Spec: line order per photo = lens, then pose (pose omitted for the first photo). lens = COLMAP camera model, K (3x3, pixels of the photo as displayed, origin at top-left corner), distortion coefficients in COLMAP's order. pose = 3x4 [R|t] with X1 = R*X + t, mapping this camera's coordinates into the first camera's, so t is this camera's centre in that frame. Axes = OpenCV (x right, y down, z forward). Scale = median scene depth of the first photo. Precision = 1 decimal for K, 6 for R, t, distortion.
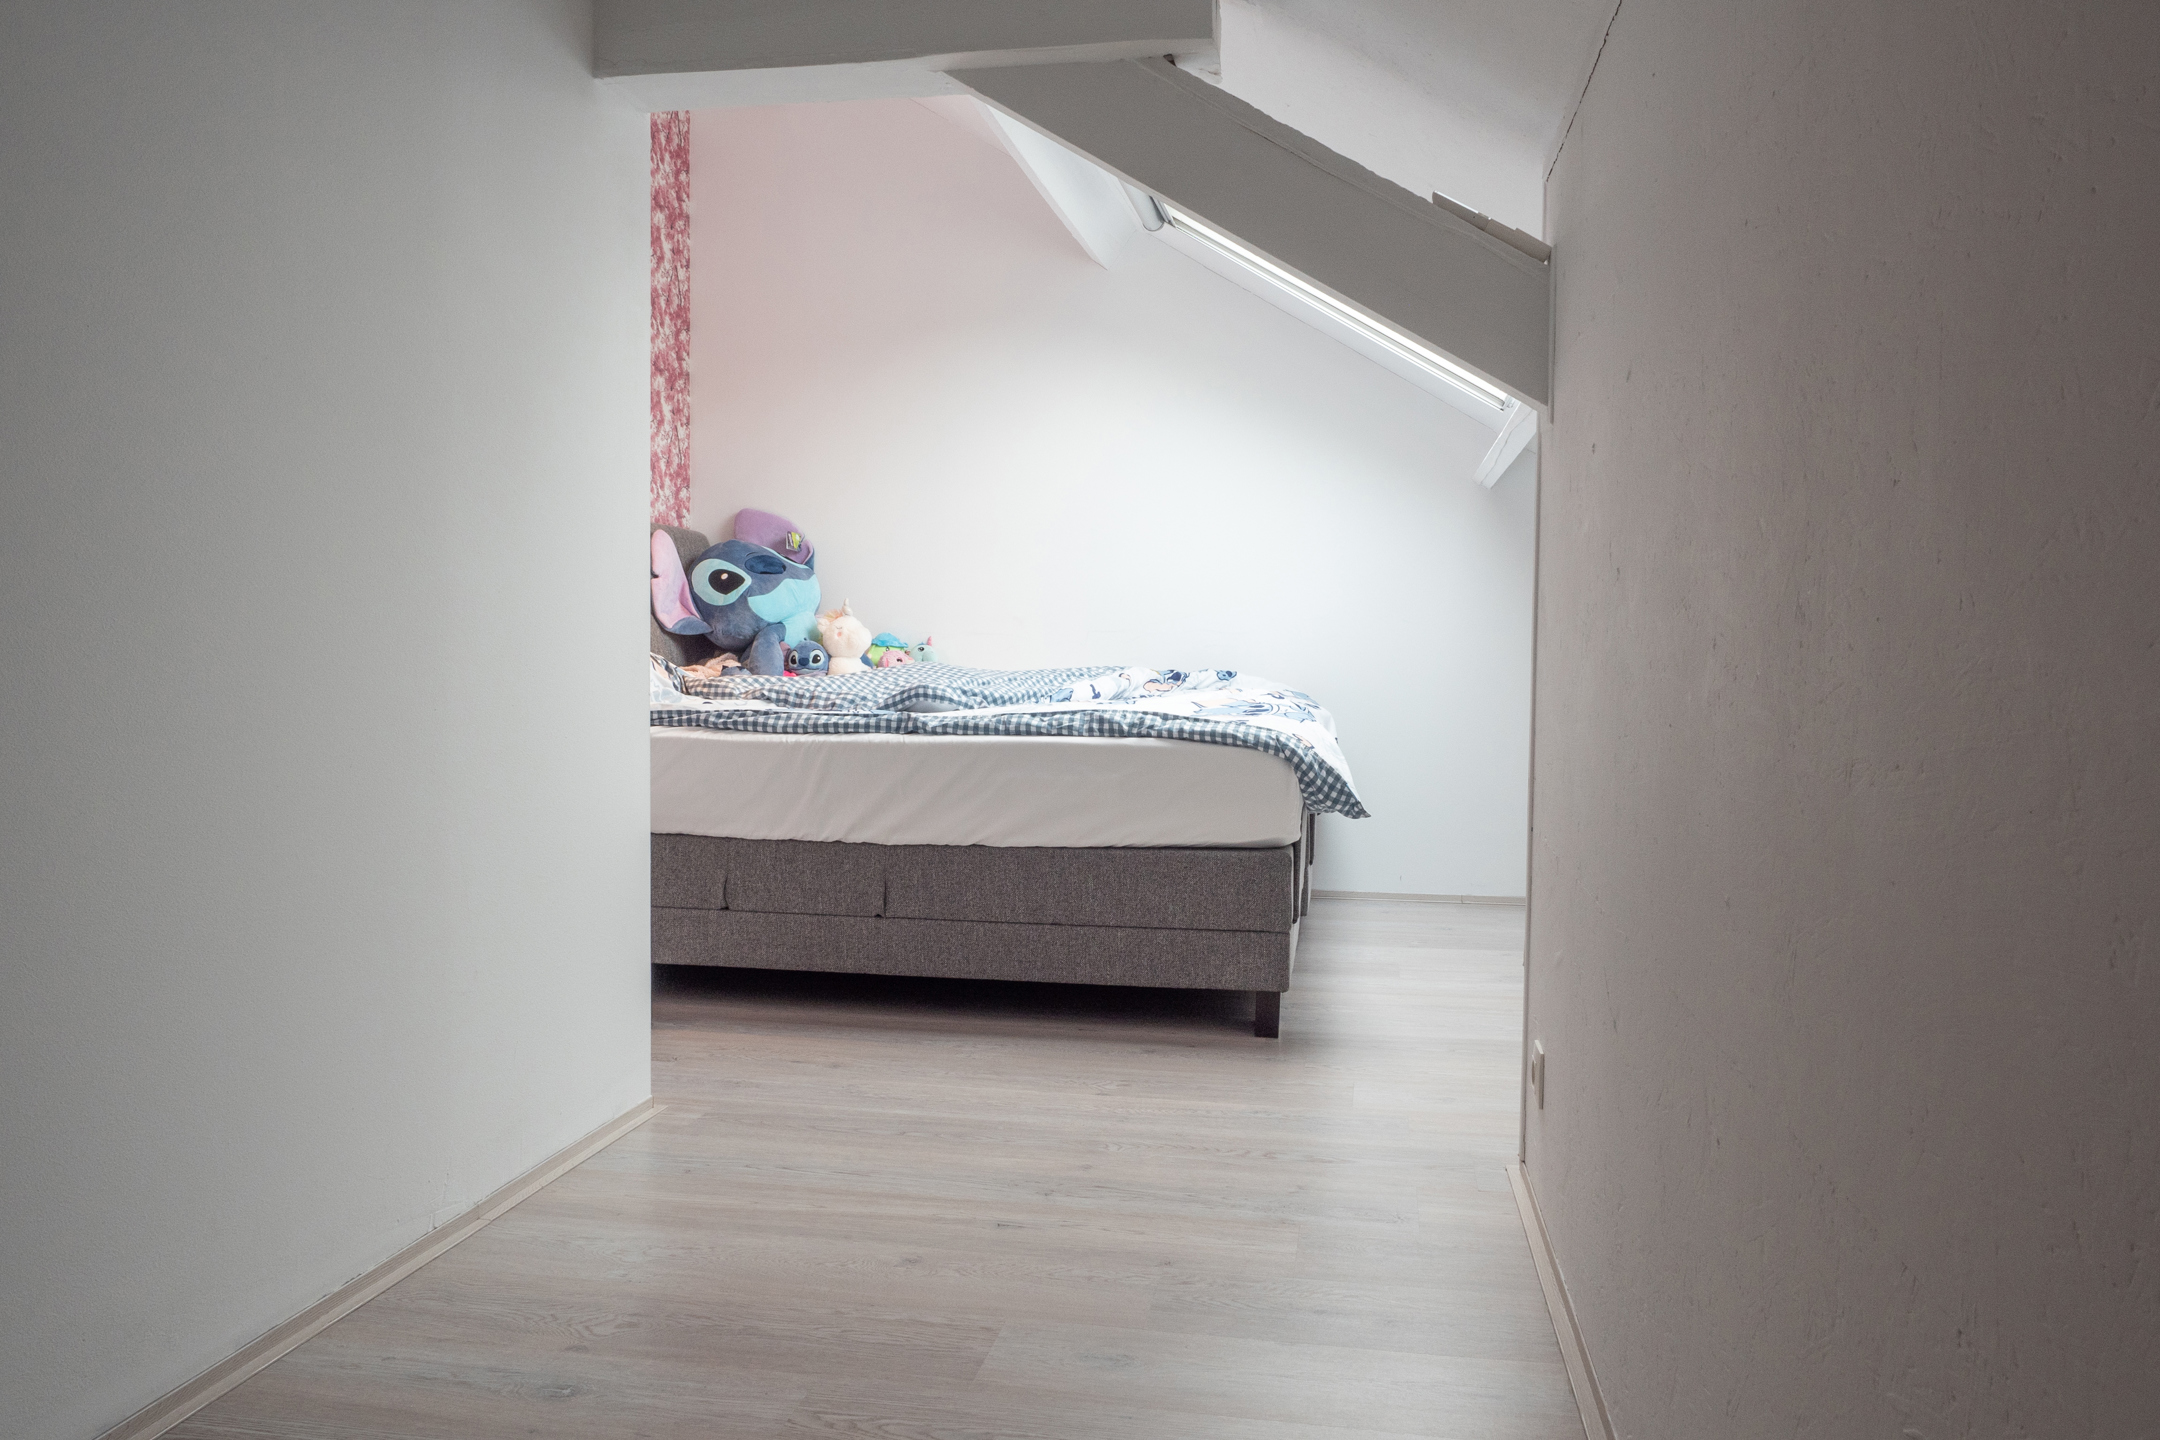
lens RADIAL K [[1616.1, 0, 1080.6], [0, 1616.1, 721.6], [0, 0, 1]] dist [-0.009829, 0.001713]
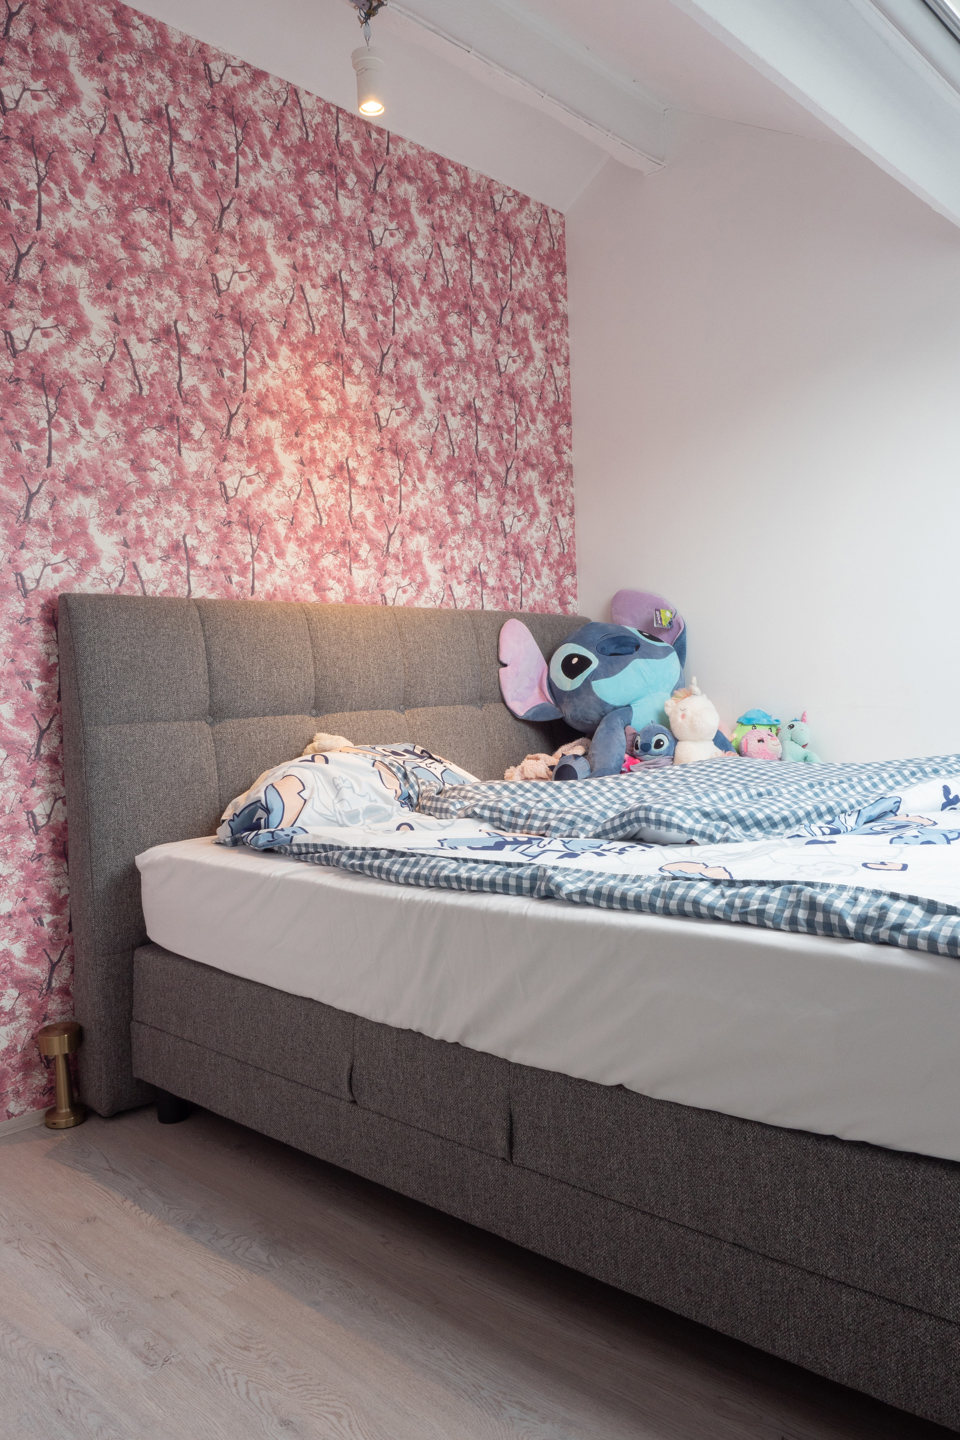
lens RADIAL K [[1077.4, 0, 456.1], [0, 1077.4, 723.1], [0, 0, 1]] dist [-0.009829, 0.001713]
pose [[0.833763, -0.025278, -0.551544, 0.103708], [0.018038, 0.999665, -0.018548, -0.052556], [0.551828, 0.005516, 0.833939, 0.528222]]
